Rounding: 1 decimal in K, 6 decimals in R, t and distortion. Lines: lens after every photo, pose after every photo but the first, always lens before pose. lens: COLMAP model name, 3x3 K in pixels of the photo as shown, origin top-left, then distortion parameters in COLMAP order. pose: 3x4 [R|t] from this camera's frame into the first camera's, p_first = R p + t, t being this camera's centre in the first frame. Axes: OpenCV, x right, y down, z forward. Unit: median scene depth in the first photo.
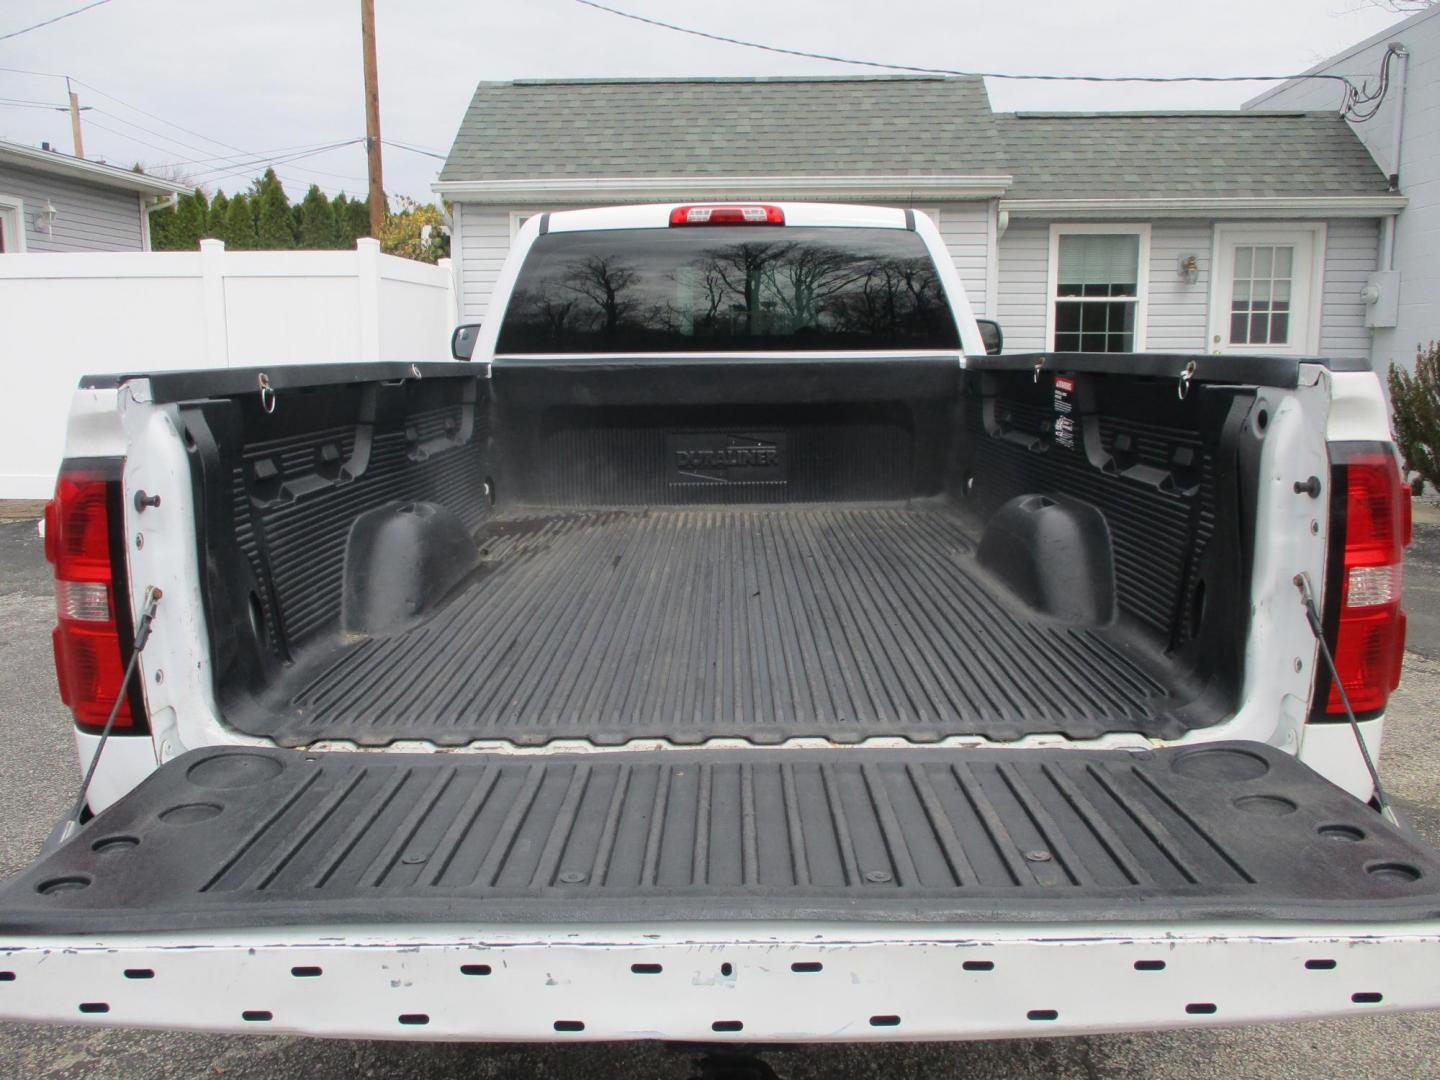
lens RADIAL K [[1197.0, 0, 718.6], [0, 1197.0, 547.1], [0, 0, 1]] dist [-0.041740, 0.019046]
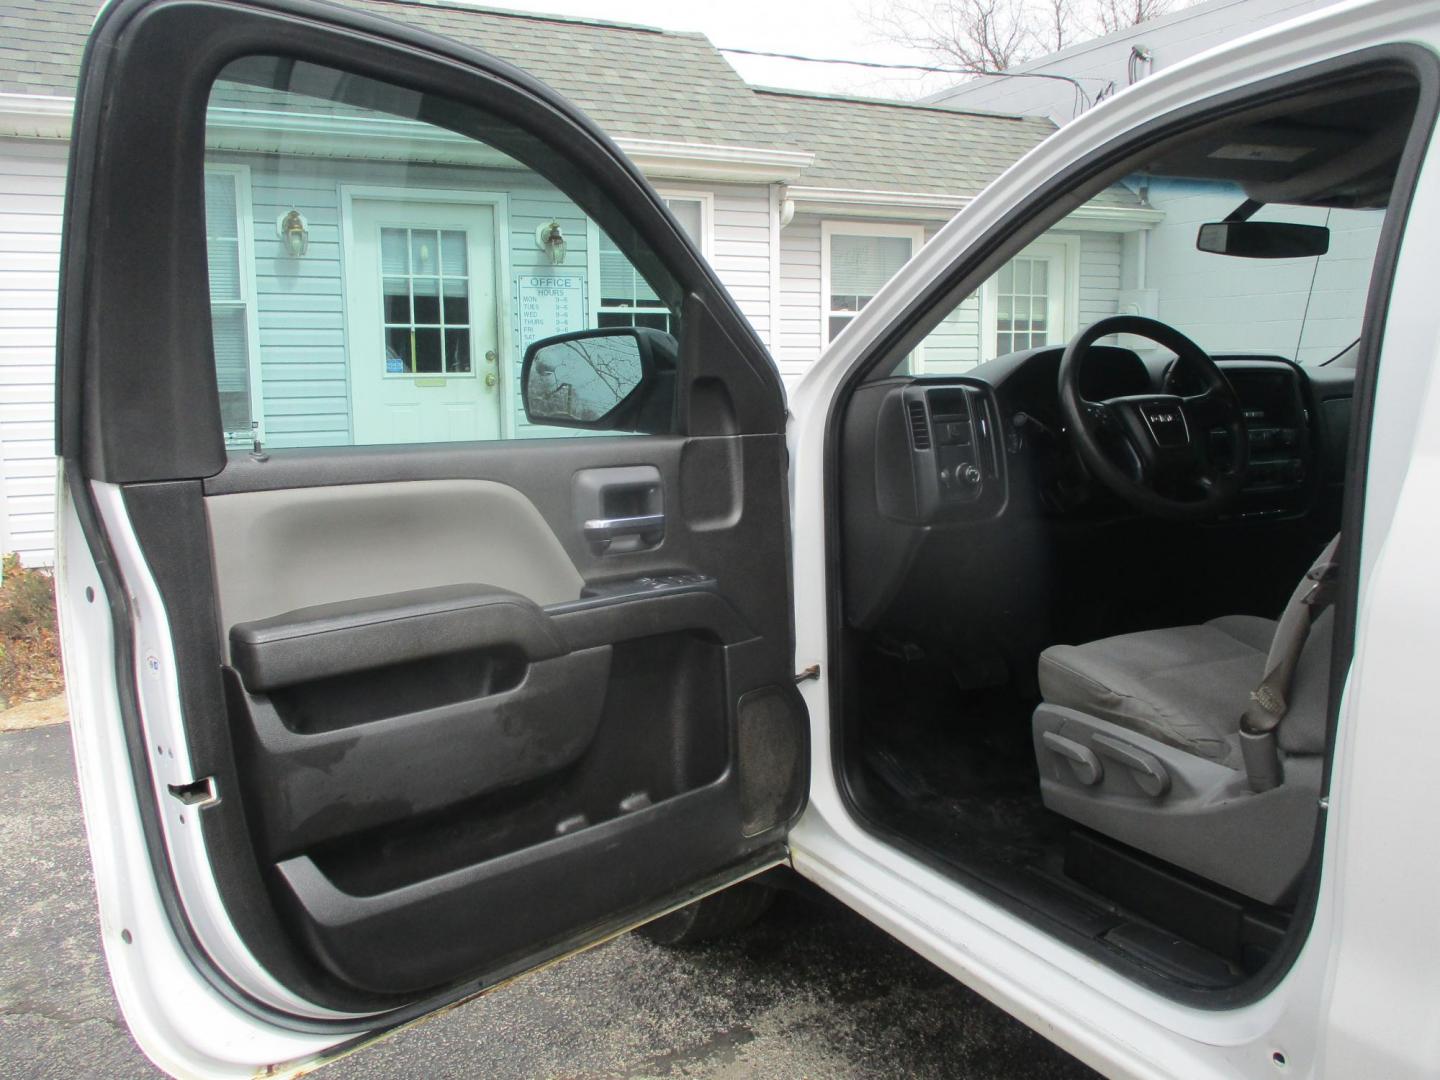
lens RADIAL K [[1197.0, 0, 706.9], [0, 1197.0, 545.7], [0, 0, 1]] dist [-0.041740, 0.019046]
pose [[0.876656, -0.074272, 0.475350, -0.193942], [0.085843, 0.996305, -0.002645, -0.057390], [-0.473397, 0.043124, 0.879793, 0.338461]]
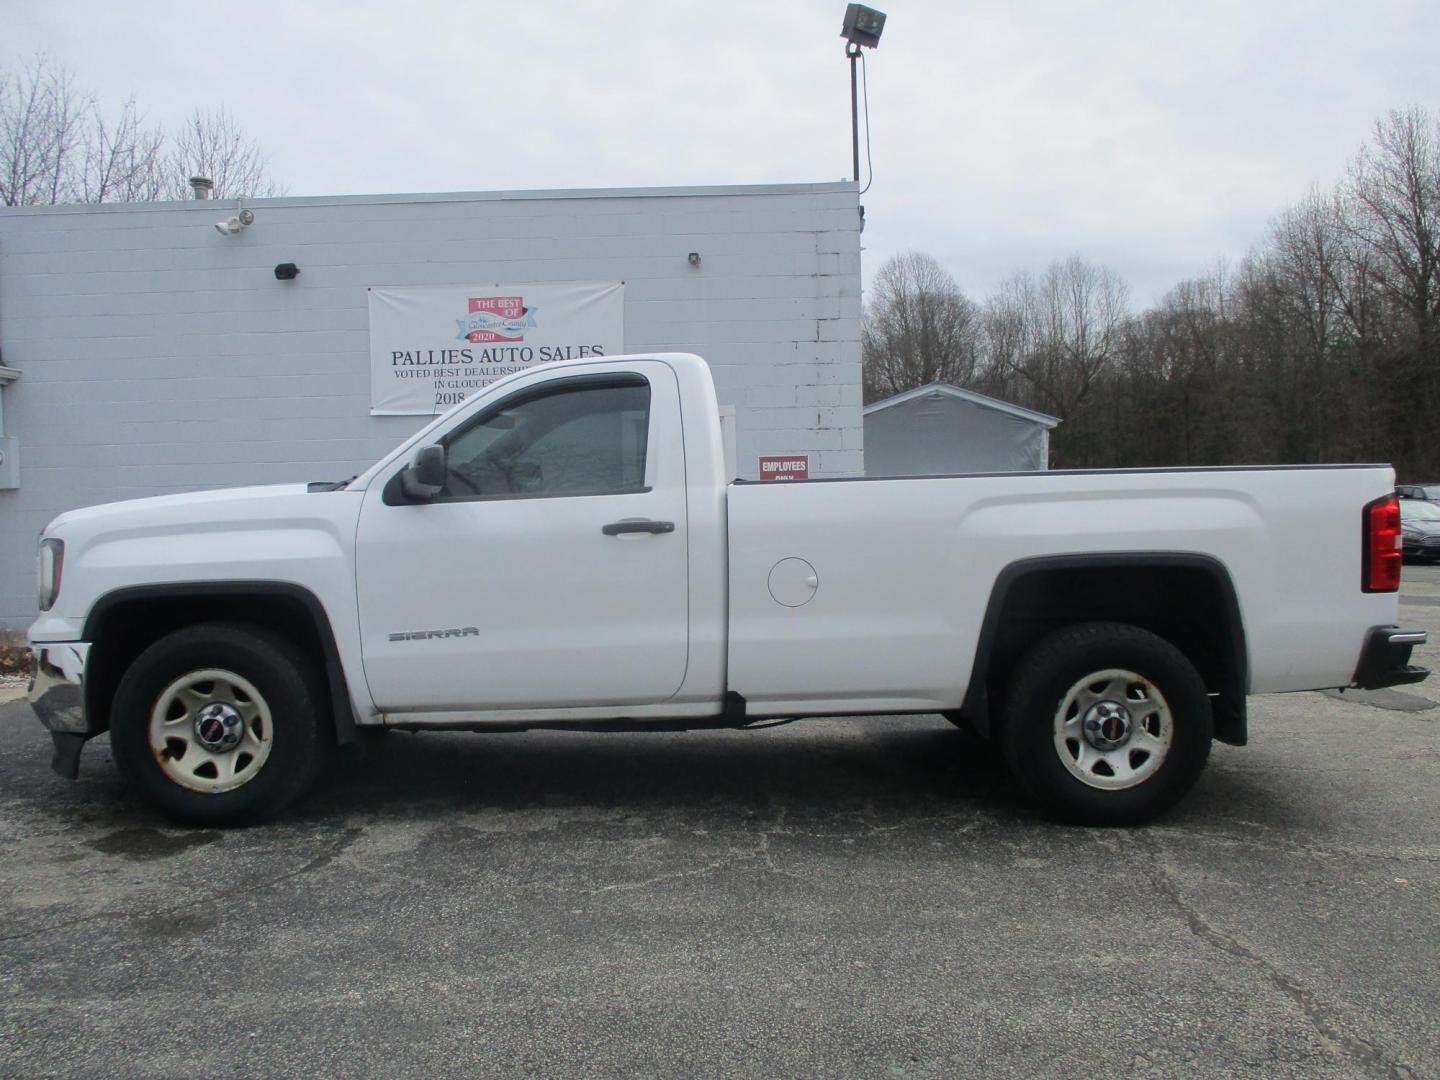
lens RADIAL K [[1197.0, 0, 721.8], [0, 1197.0, 532.7], [0, 0, 1]] dist [-0.041740, 0.019046]
pose [[-0.028566, -0.019089, 0.999410, -0.500436], [0.187264, 0.982014, 0.024109, -0.052581], [-0.981894, 0.187842, -0.024478, 0.402506]]
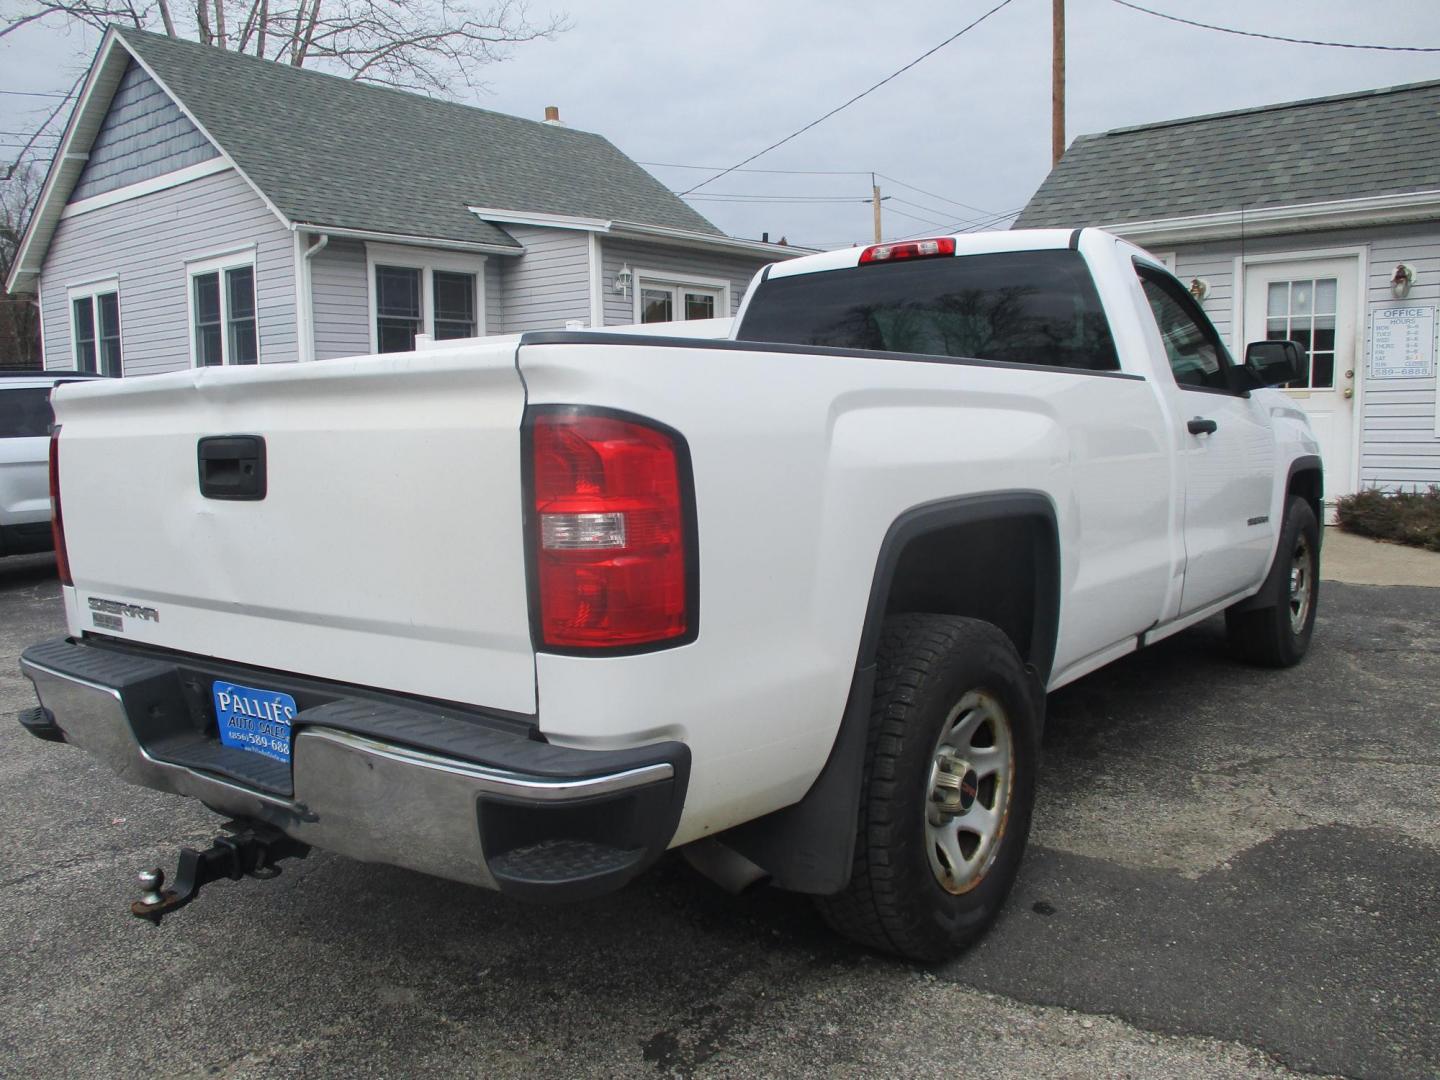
lens RADIAL K [[1197.0, 0, 715.8], [0, 1197.0, 541.2], [0, 0, 1]] dist [-0.041740, 0.019046]
pose [[0.798693, 0.055519, -0.599172, 0.199506], [-0.088003, 0.995806, -0.025036, 0.007425], [0.595269, 0.072724, 0.800229, 0.028161]]
